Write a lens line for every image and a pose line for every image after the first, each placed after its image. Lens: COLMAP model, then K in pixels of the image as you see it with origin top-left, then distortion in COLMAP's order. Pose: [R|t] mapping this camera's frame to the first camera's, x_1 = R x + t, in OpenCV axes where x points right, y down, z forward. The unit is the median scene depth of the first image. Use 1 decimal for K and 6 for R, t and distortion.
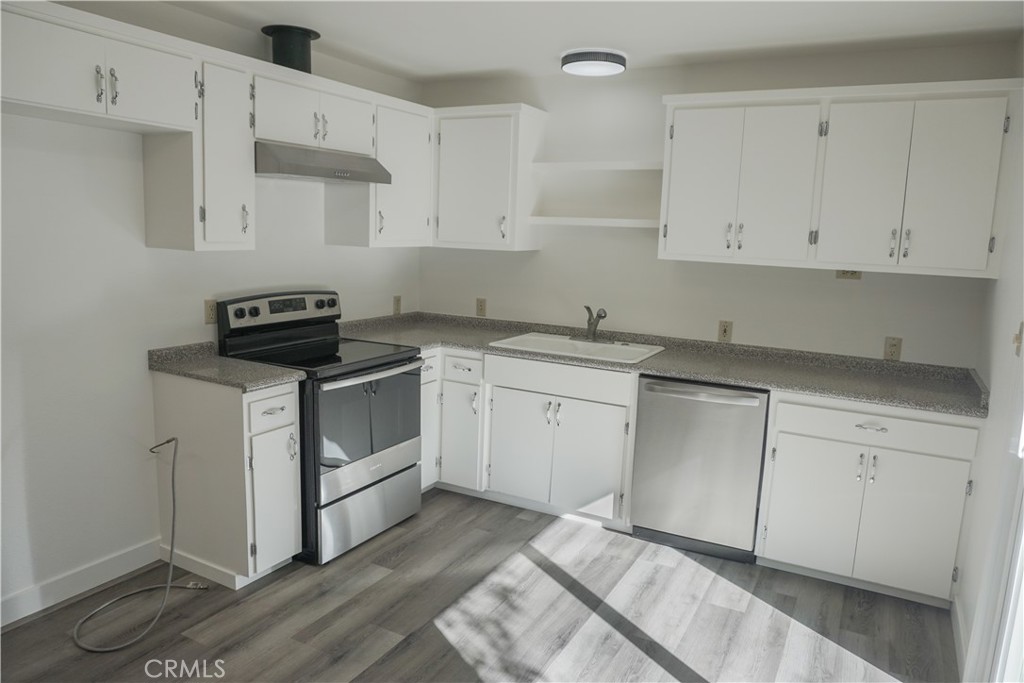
lens RADIAL K [[702.5, 0, 512.0], [0, 702.5, 341.5], [0, 0, 1]] dist [-0.048980, 0.002101]
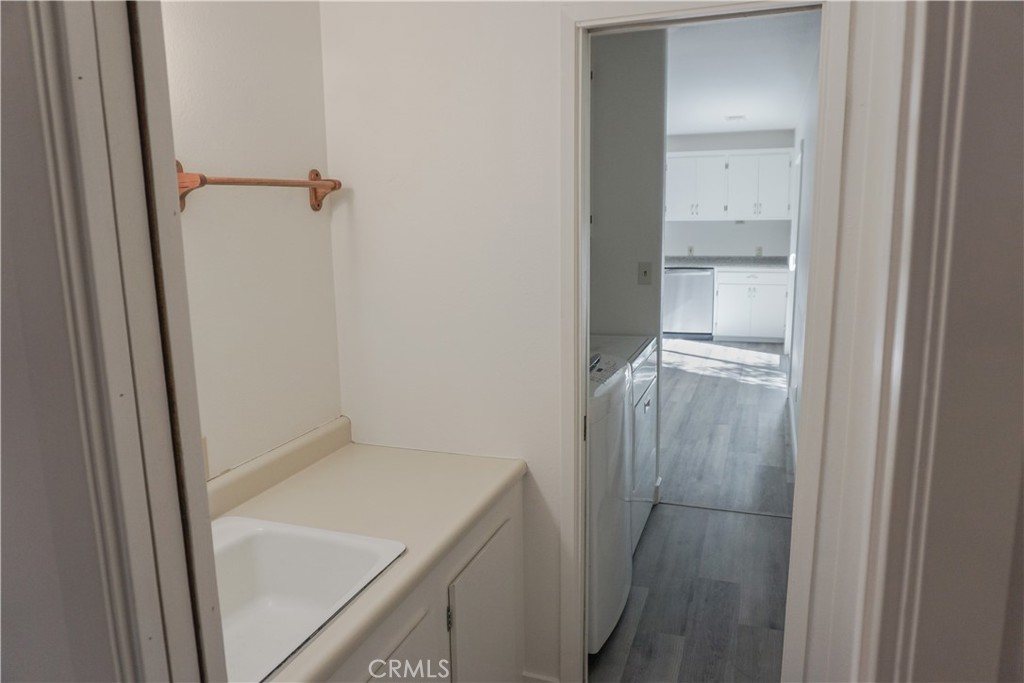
lens RADIAL K [[700.4, 0, 512.0], [0, 700.4, 341.5], [0, 0, 1]] dist [-0.066600, 0.060776]
pose [[0.988245, -0.081345, 0.129444, -0.707176], [0.078373, 0.996534, 0.027897, 0.204015], [-0.131264, -0.017424, 0.991194, -1.425857]]
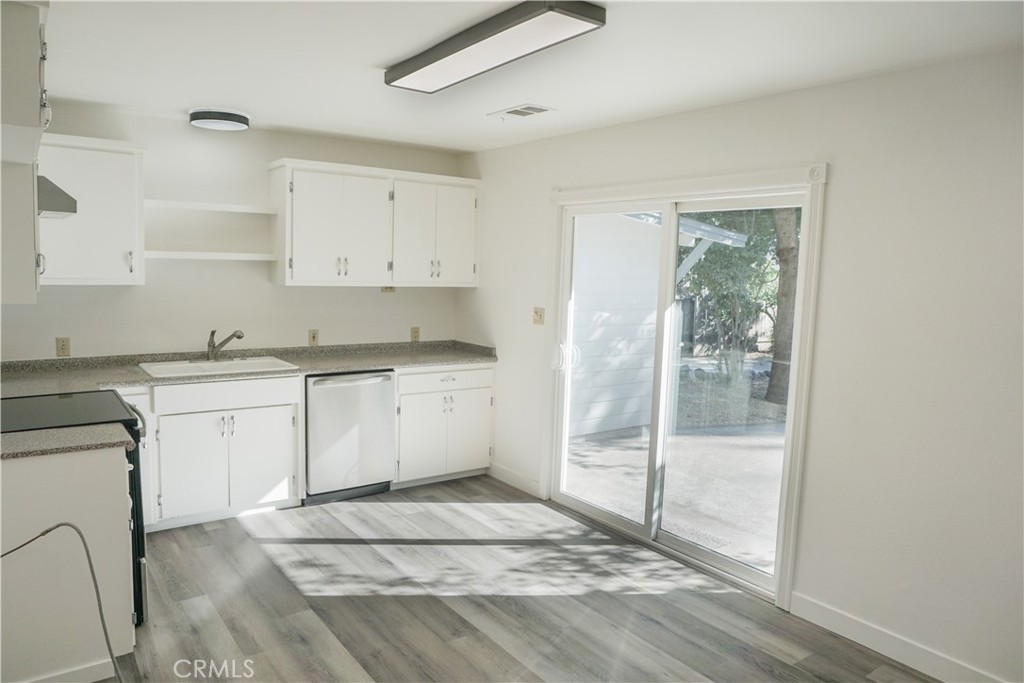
lens RADIAL K [[702.5, 0, 512.0], [0, 702.5, 341.5], [0, 0, 1]] dist [-0.048980, 0.002101]
pose [[0.430558, -0.118894, 0.894698, -0.832920], [0.130321, 0.989087, 0.068723, -0.056929], [-0.893105, 0.087008, 0.441354, 0.098045]]
